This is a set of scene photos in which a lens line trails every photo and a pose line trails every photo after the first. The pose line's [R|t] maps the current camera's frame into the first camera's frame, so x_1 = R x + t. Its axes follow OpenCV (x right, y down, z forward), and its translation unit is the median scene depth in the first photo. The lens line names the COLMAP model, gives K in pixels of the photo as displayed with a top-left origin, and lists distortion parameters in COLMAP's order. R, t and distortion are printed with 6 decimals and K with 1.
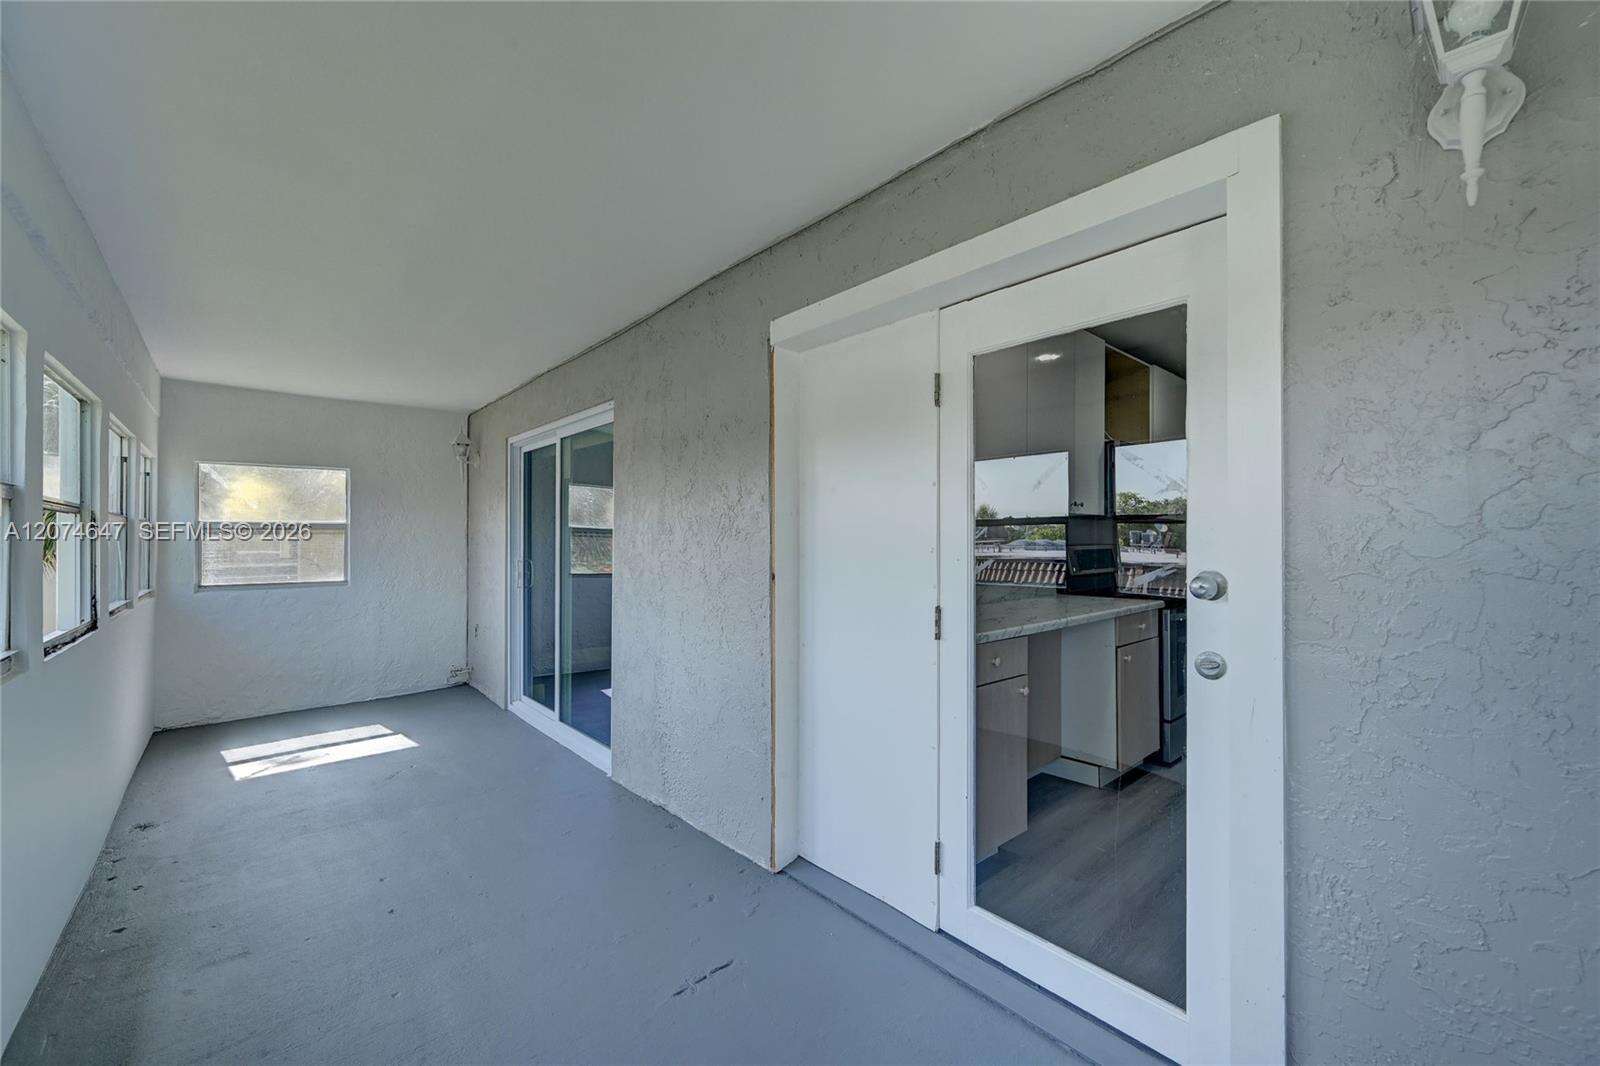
lens RADIAL K [[645.8, 0, 794.6], [0, 645.8, 537.3], [0, 0, 1]] dist [0.003572, 0.000319]
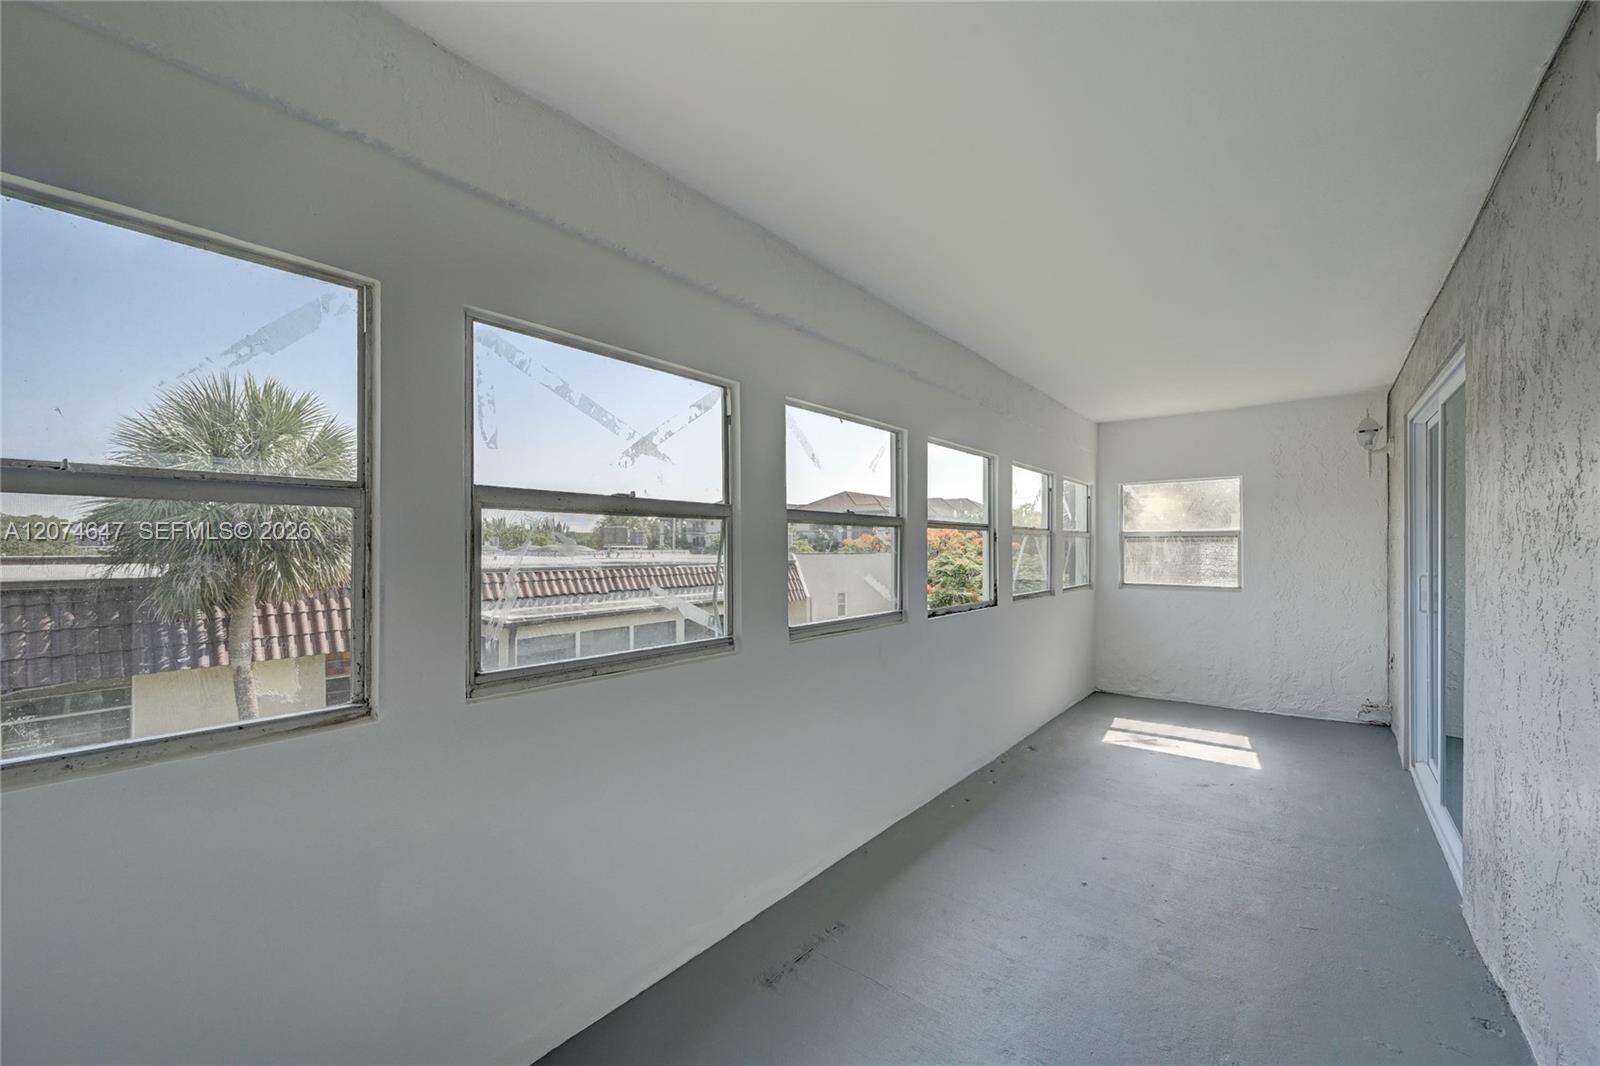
lens RADIAL K [[645.8, 0, 794.6], [0, 645.8, 537.3], [0, 0, 1]] dist [0.003572, 0.000319]
pose [[0.154527, -0.011175, -0.987925, 0.215197], [0.005620, 0.999930, -0.010432, -0.004406], [0.987973, -0.003940, 0.154579, 0.180405]]
